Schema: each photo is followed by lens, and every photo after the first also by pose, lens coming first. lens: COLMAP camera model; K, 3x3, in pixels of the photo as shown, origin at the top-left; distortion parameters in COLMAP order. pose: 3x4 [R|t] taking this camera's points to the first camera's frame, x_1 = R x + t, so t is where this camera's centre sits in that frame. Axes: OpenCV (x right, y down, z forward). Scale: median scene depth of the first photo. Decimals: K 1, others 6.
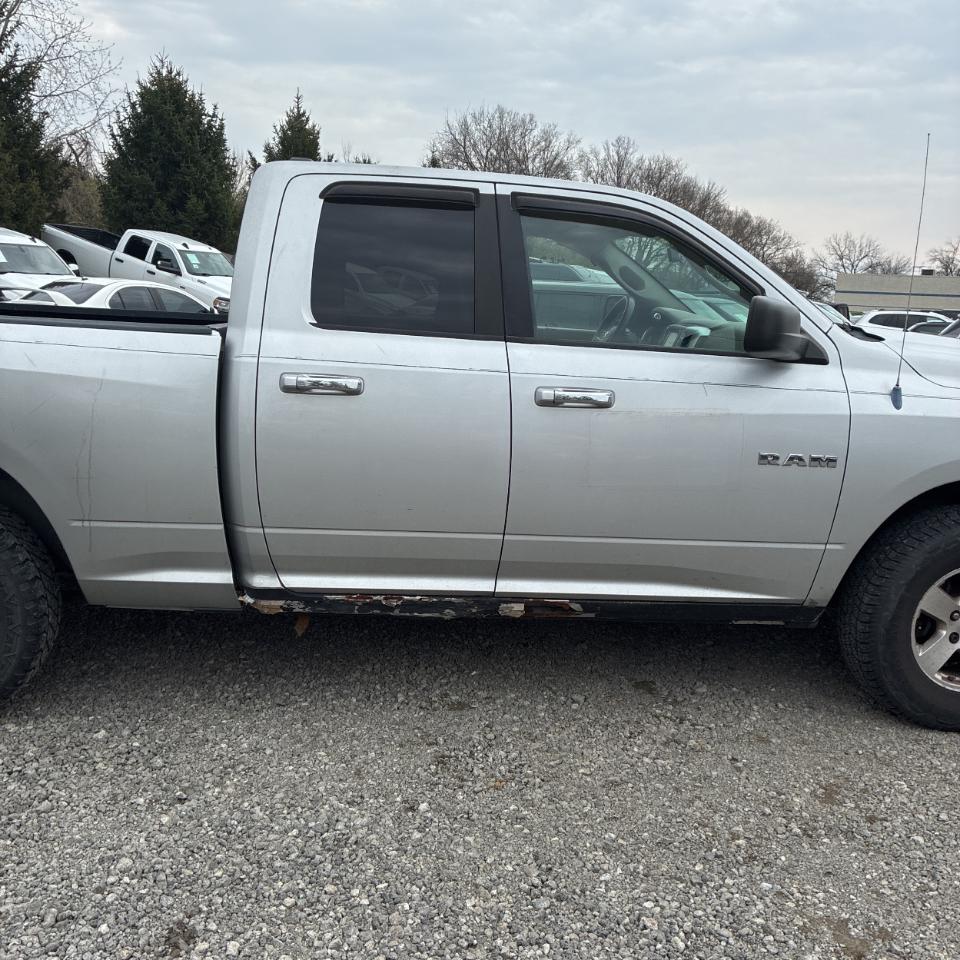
lens RADIAL K [[981.8, 0, 480.0], [0, 981.8, 480.0], [0, 0, 1]] dist [0.007006, 0.021186]
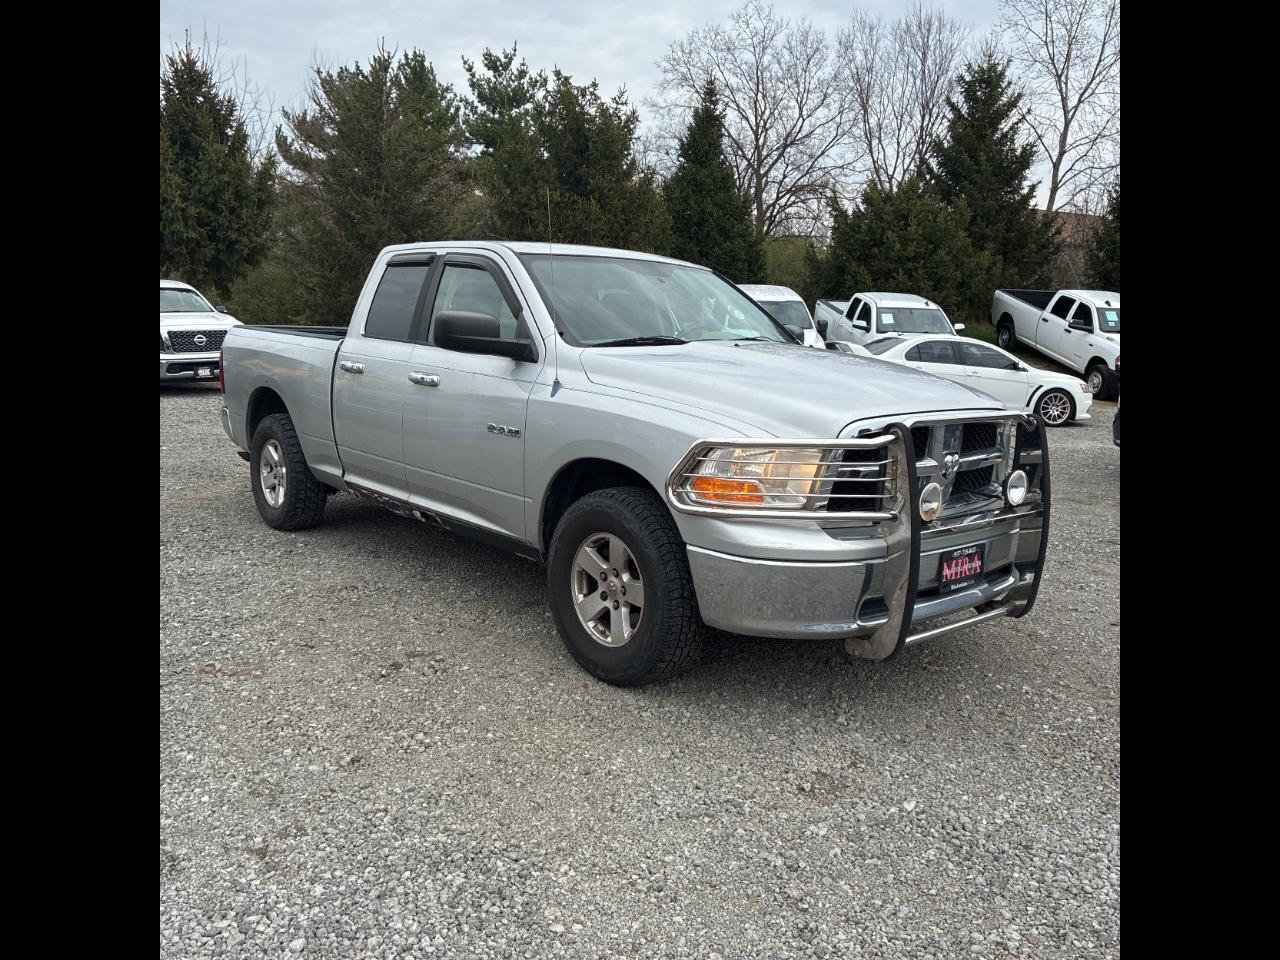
lens RADIAL K [[972.1, 0, 640.0], [0, 972.1, 480.0], [0, 0, 1]] dist [0.023334, -0.000643]
pose [[0.600662, 0.104299, -0.792671, 0.267256], [-0.156116, 0.987670, 0.011657, 0.000480], [0.784113, 0.116747, 0.609538, 0.057995]]
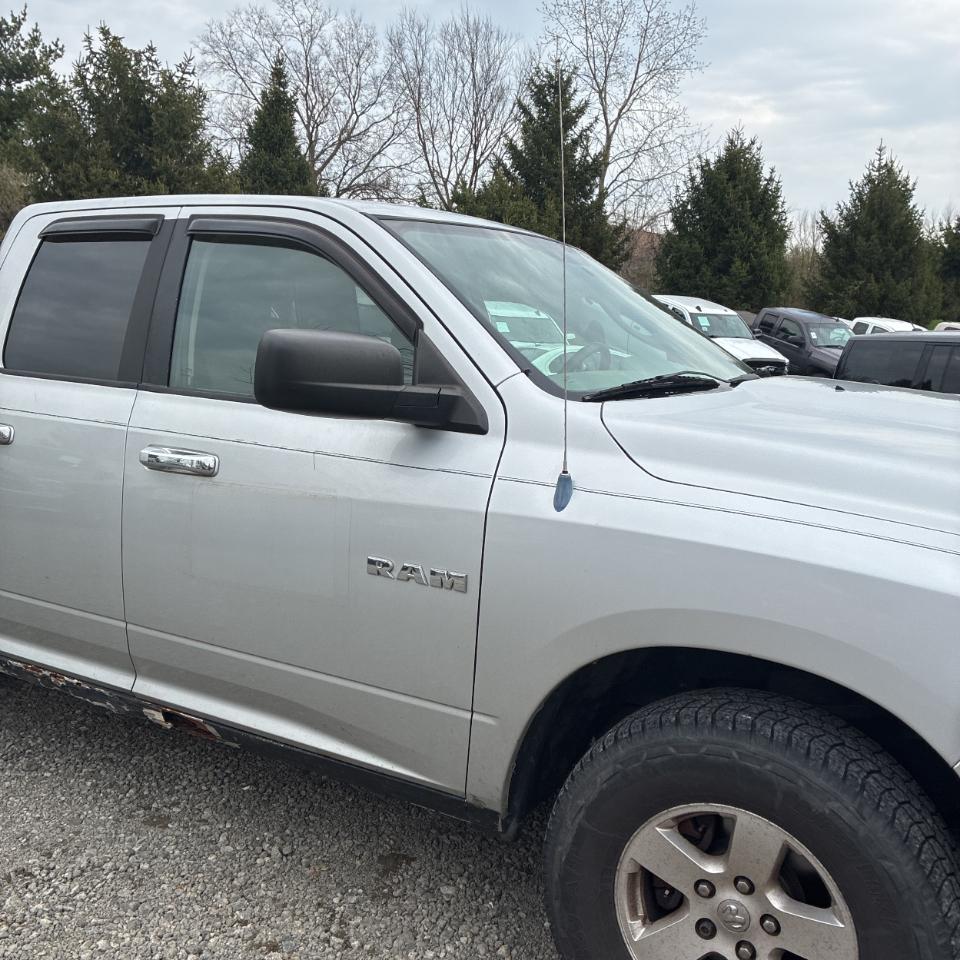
lens RADIAL K [[969.3, 0, 492.3], [0, 969.3, 464.2], [0, 0, 1]] dist [0.081145, -0.106189]
pose [[0.821278, 0.055923, -0.567781, 0.129077], [-0.100171, 0.993859, -0.047005, -0.012046], [0.561666, 0.095479, 0.821837, 0.084608]]
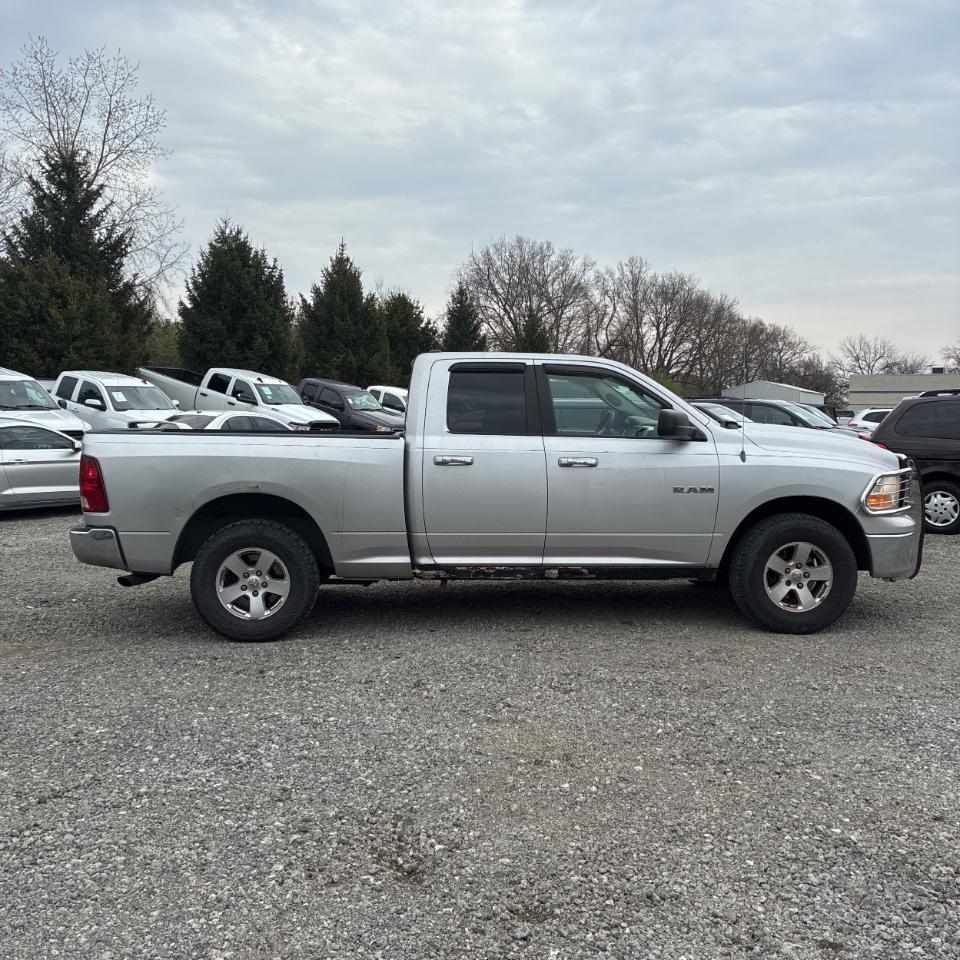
lens RADIAL K [[979.3, 0, 475.1], [0, 979.3, 463.5], [0, 0, 1]] dist [0.033680, -0.011043]
pose [[0.998624, -0.040180, -0.033714, -0.008083], [0.035403, 0.990624, -0.131953, 0.030279], [0.038700, 0.130577, 0.990683, -0.171619]]
